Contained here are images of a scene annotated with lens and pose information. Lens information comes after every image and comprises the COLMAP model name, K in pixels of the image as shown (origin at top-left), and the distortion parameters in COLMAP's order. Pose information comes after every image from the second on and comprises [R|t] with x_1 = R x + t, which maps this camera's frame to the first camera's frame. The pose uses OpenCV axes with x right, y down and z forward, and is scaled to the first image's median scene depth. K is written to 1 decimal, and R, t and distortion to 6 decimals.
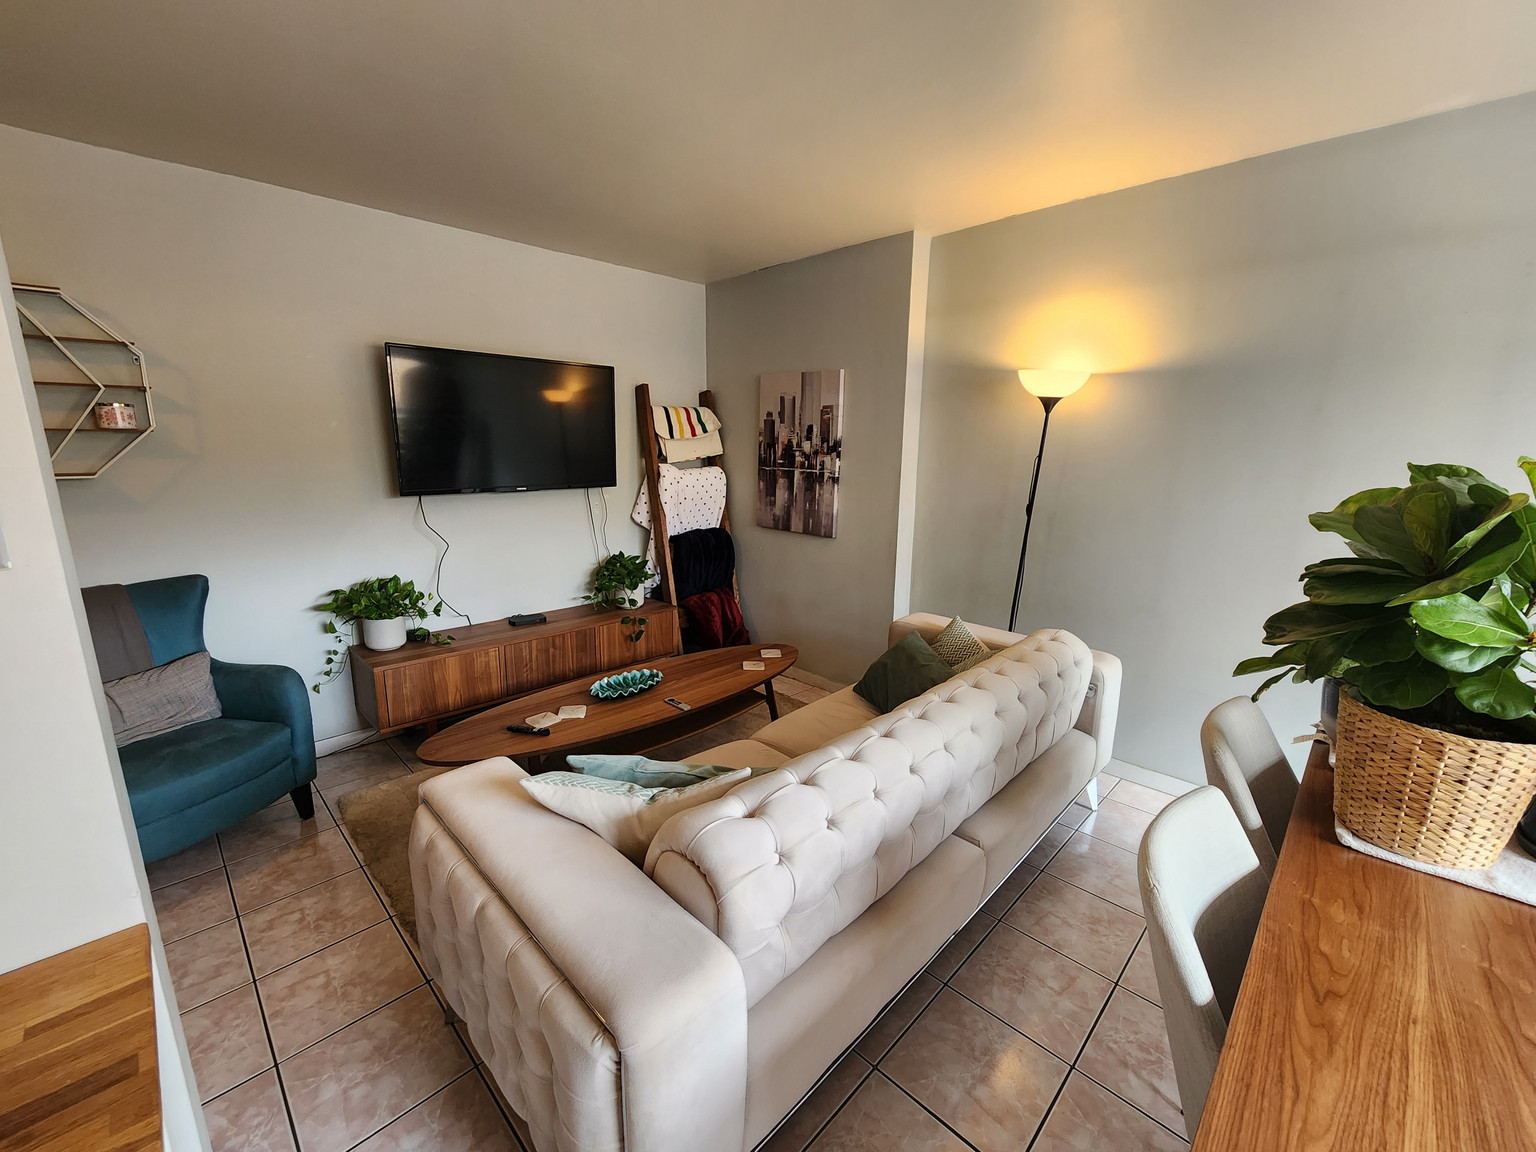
lens RADIAL K [[627.7, 0, 765.4], [0, 627.7, 580.8], [0, 0, 1]] dist [0.003462, -0.002974]
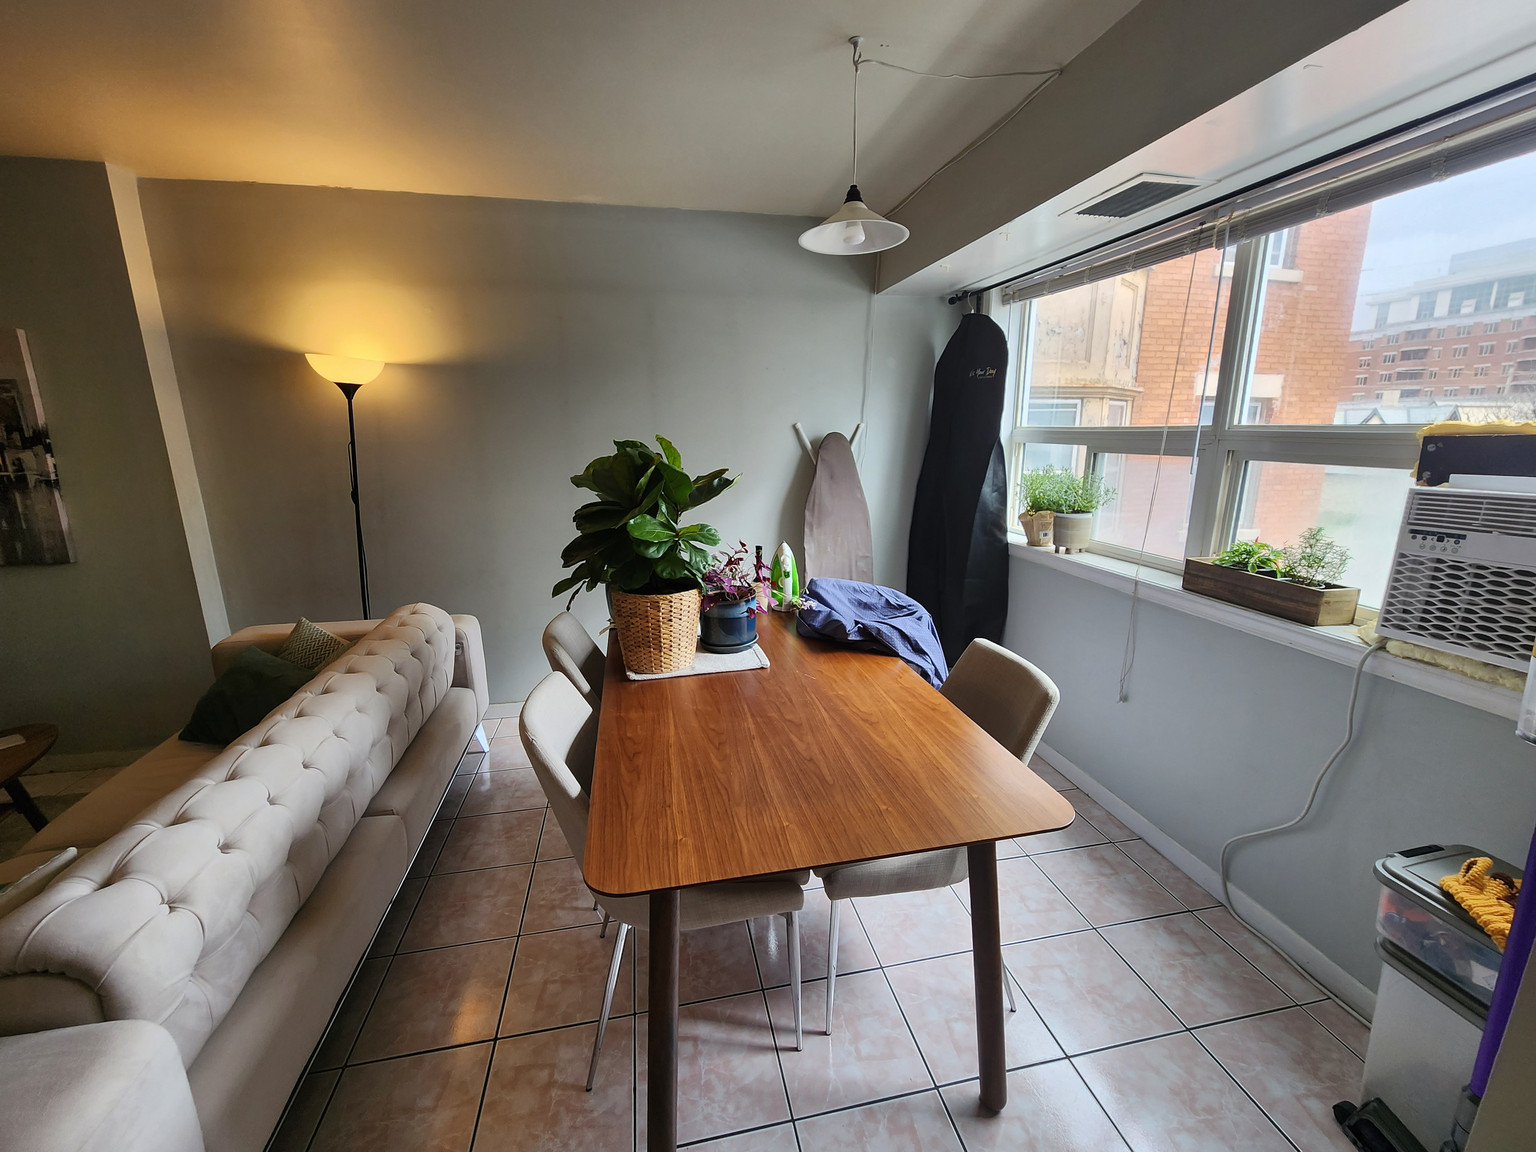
lens RADIAL K [[627.7, 0, 767.3], [0, 627.7, 576.4], [0, 0, 1]] dist [0.003462, -0.002974]
pose [[0.548458, -0.201848, 0.811450, -0.092209], [0.188087, 0.975339, 0.115488, 0.029866], [-0.814750, 0.089283, 0.572897, -0.152654]]
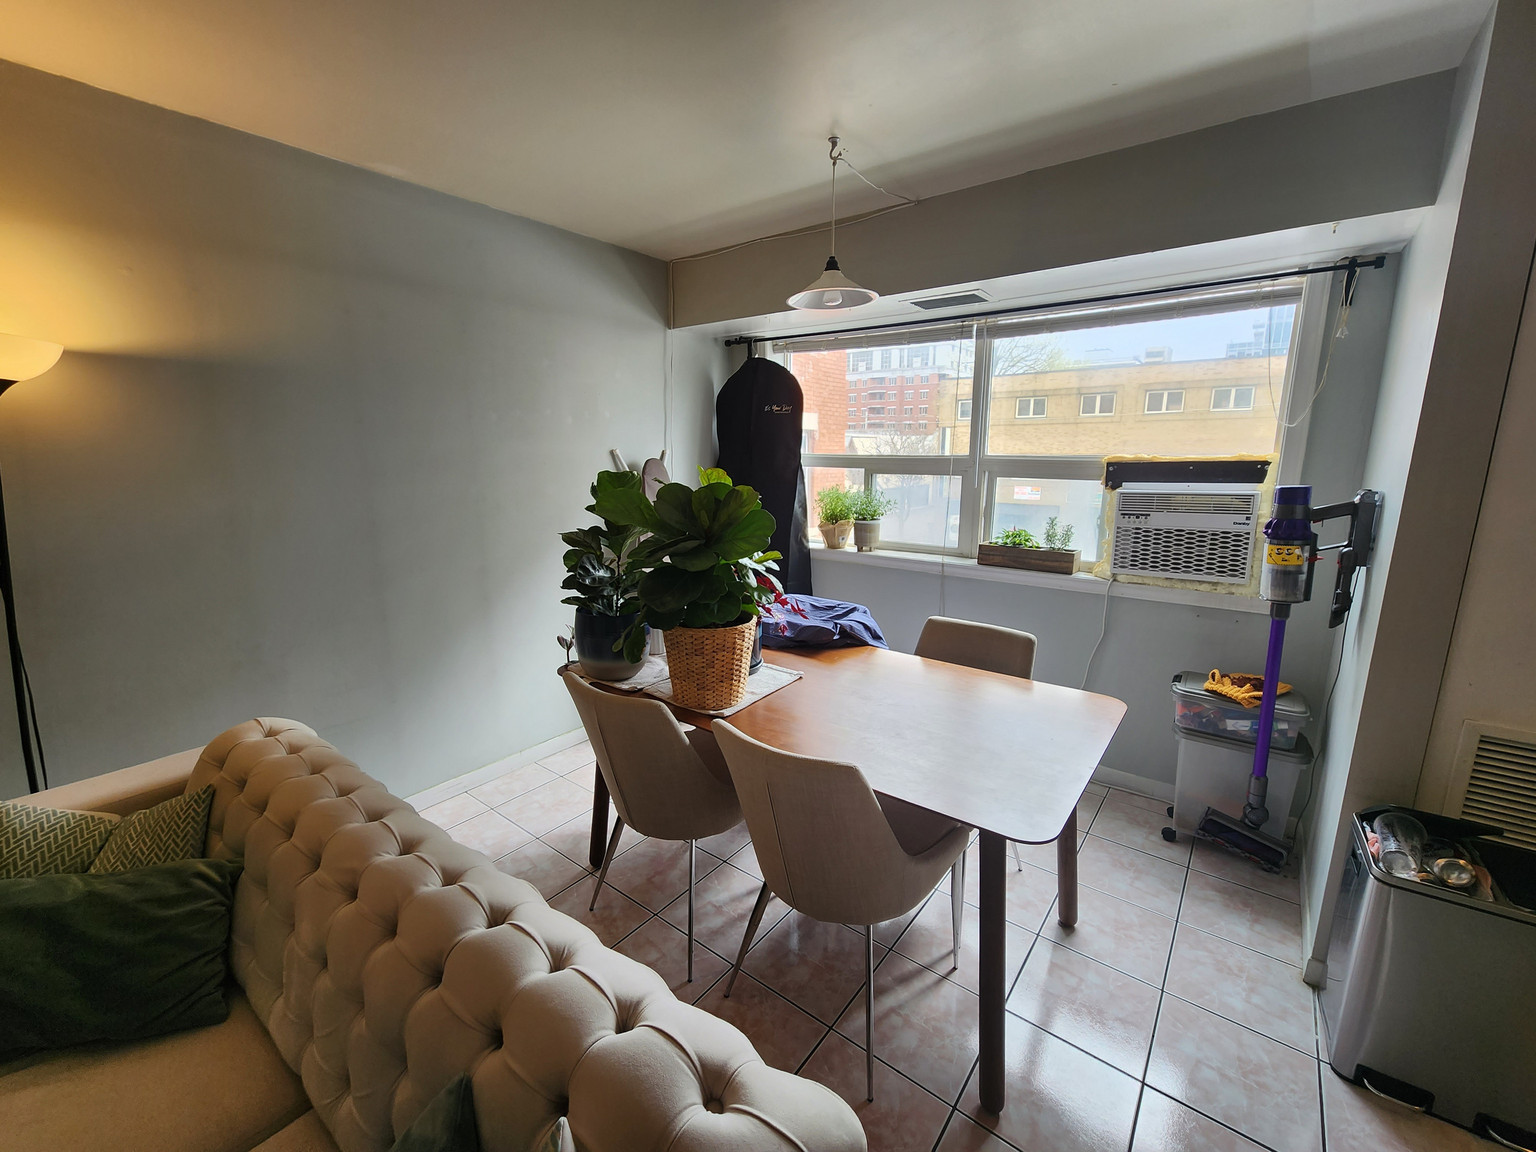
lens RADIAL K [[627.7, 0, 770.2], [0, 627.7, 573.5], [0, 0, 1]] dist [0.003462, -0.002974]
pose [[-0.118800, -0.201482, 0.972261, -0.361413], [0.209308, 0.952110, 0.222881, -0.161514], [-0.970606, 0.229981, -0.070939, 0.625303]]
